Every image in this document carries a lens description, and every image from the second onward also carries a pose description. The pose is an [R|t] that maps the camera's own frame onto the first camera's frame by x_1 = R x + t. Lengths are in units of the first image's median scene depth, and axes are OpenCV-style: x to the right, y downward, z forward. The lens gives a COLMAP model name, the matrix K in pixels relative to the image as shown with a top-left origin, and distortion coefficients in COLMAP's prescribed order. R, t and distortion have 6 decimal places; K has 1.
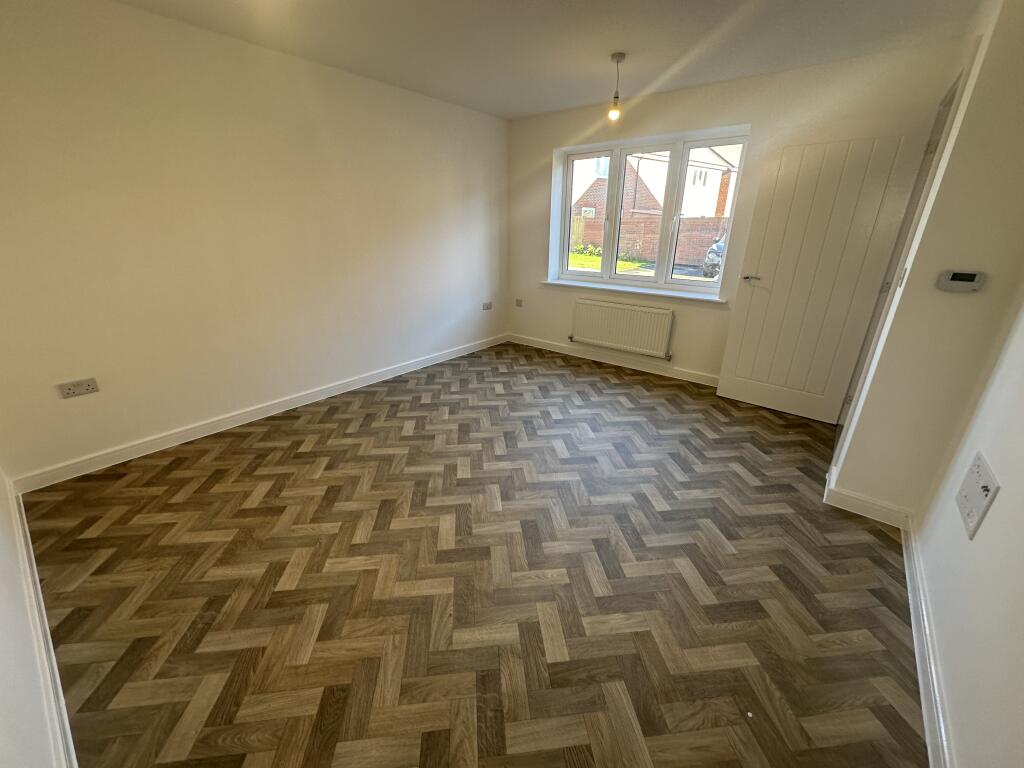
lens RADIAL K [[409.1, 0, 514.9], [0, 409.1, 389.3], [0, 0, 1]] dist [-0.000679, -0.000209]
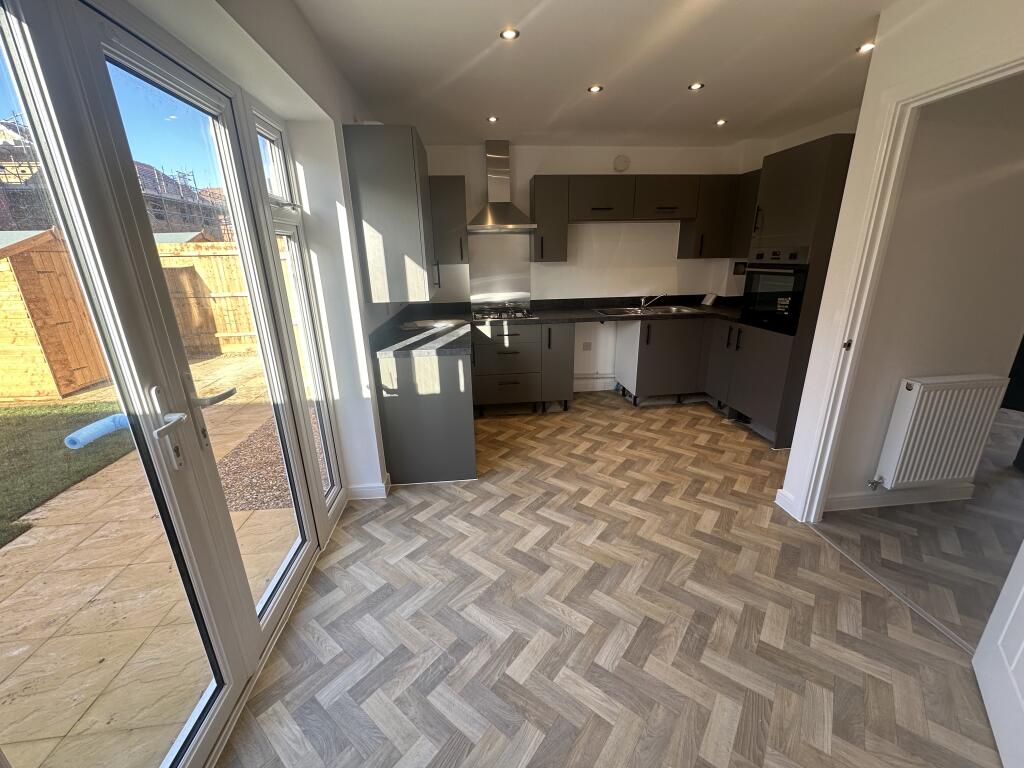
lens RADIAL K [[409.1, 0, 511.2], [0, 409.1, 387.9], [0, 0, 1]] dist [-0.000679, -0.000209]
pose [[0.708133, 0.194018, -0.678899, 0.159570], [-0.234516, 0.971551, 0.033038, 0.066926], [0.665995, 0.135818, 0.733488, -0.300920]]
